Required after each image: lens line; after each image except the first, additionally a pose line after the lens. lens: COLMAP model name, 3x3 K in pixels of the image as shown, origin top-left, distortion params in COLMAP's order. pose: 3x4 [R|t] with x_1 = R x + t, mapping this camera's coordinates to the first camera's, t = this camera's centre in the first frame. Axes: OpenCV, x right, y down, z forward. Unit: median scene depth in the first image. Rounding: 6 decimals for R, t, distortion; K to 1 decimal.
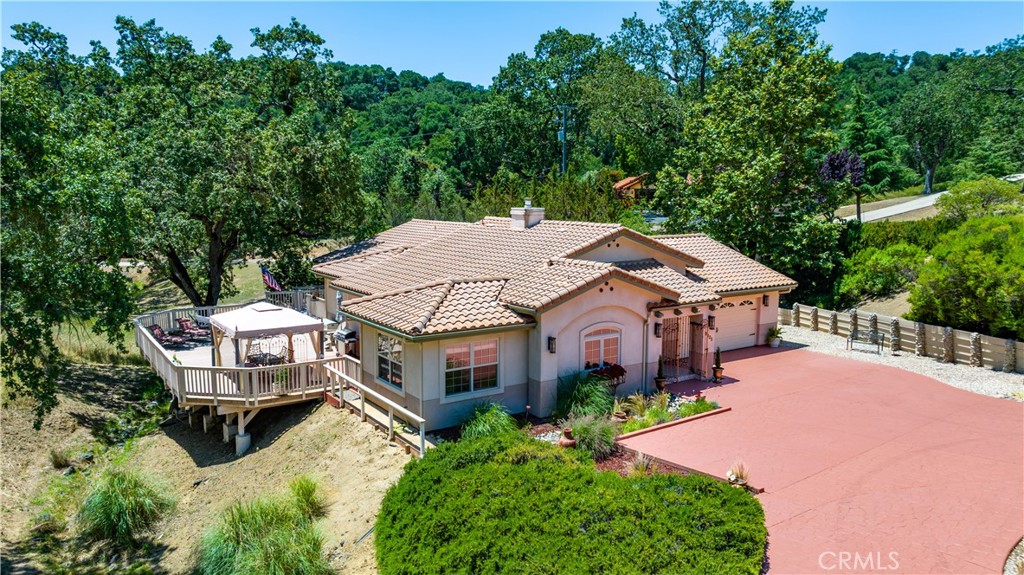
lens RADIAL K [[747.2, 0, 512.0], [0, 747.2, 287.5], [0, 0, 1]] dist [-0.008363, 0.000960]
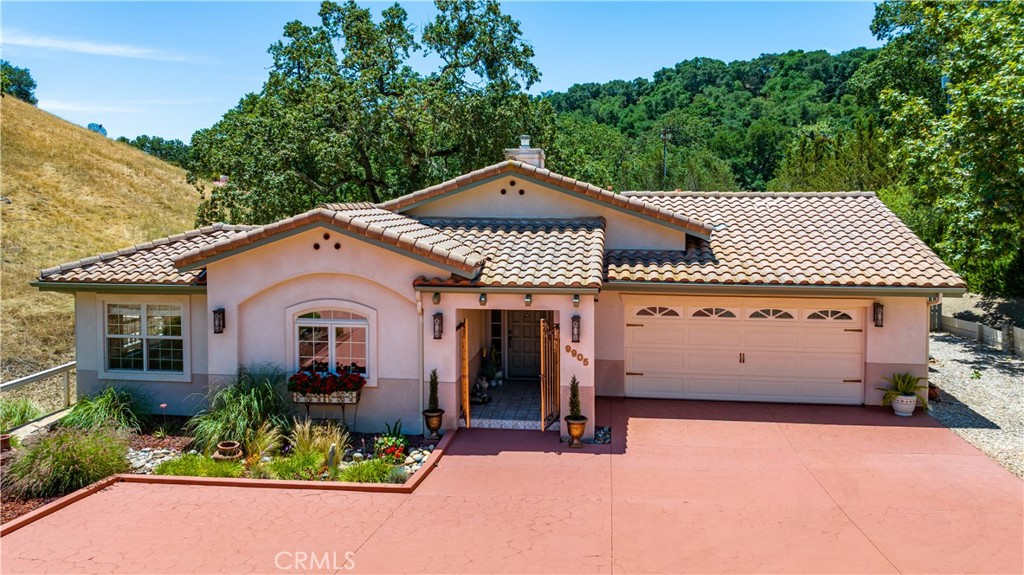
lens RADIAL K [[765.6, 0, 533.5], [0, 765.6, 225.6], [0, 0, 1]] dist [-0.047157, 0.061538]
pose [[0.738628, 0.017545, -0.673885, 0.653155], [-0.080036, 0.994873, -0.061823, 0.010709], [0.669345, 0.099600, 0.736245, 0.616264]]
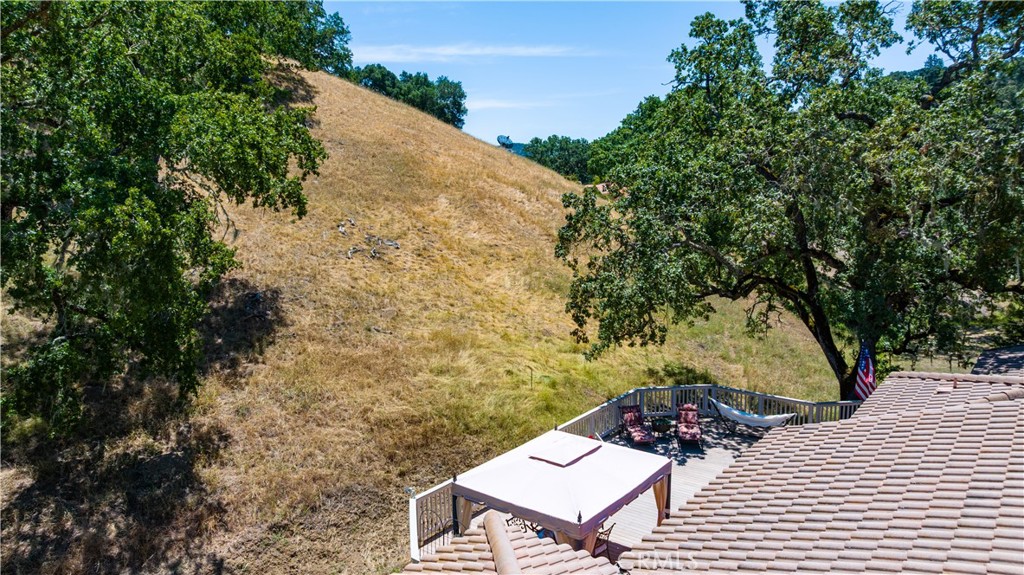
lens RADIAL K [[747.2, 0, 512.0], [0, 747.2, 287.5], [0, 0, 1]] dist [-0.008363, 0.000960]
pose [[0.289210, 0.124792, -0.949097, 0.180401], [-0.115497, 0.988772, 0.094815, -0.162404], [0.950273, 0.082197, 0.300376, 0.860892]]
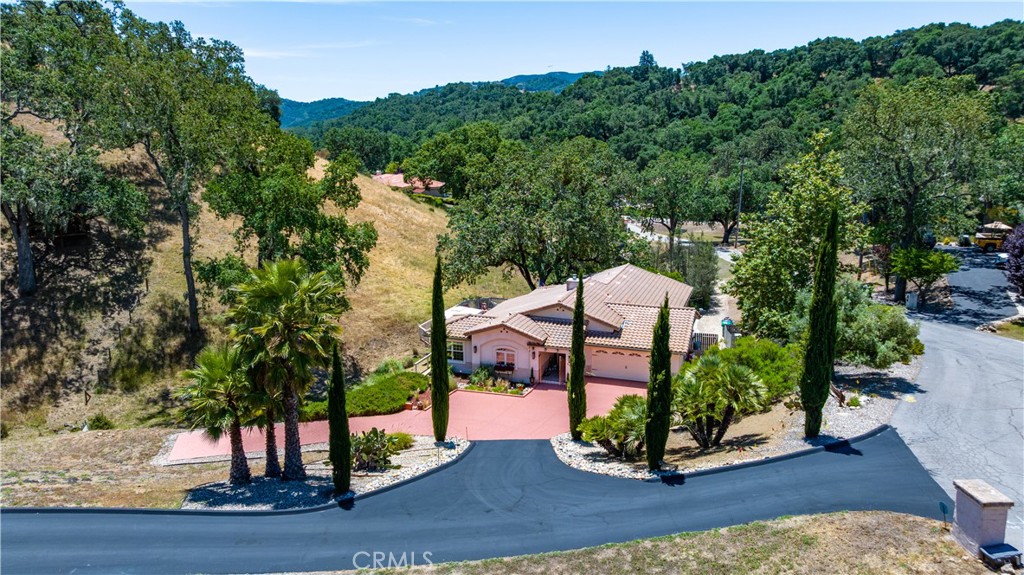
lens RADIAL K [[747.2, 0, 512.0], [0, 747.2, 287.5], [0, 0, 1]] dist [-0.008363, 0.000960]
pose [[0.565365, 0.153084, -0.810511, 1.880150], [-0.094811, 0.988175, 0.120505, -0.389725], [0.819374, 0.008716, 0.573193, -0.275681]]
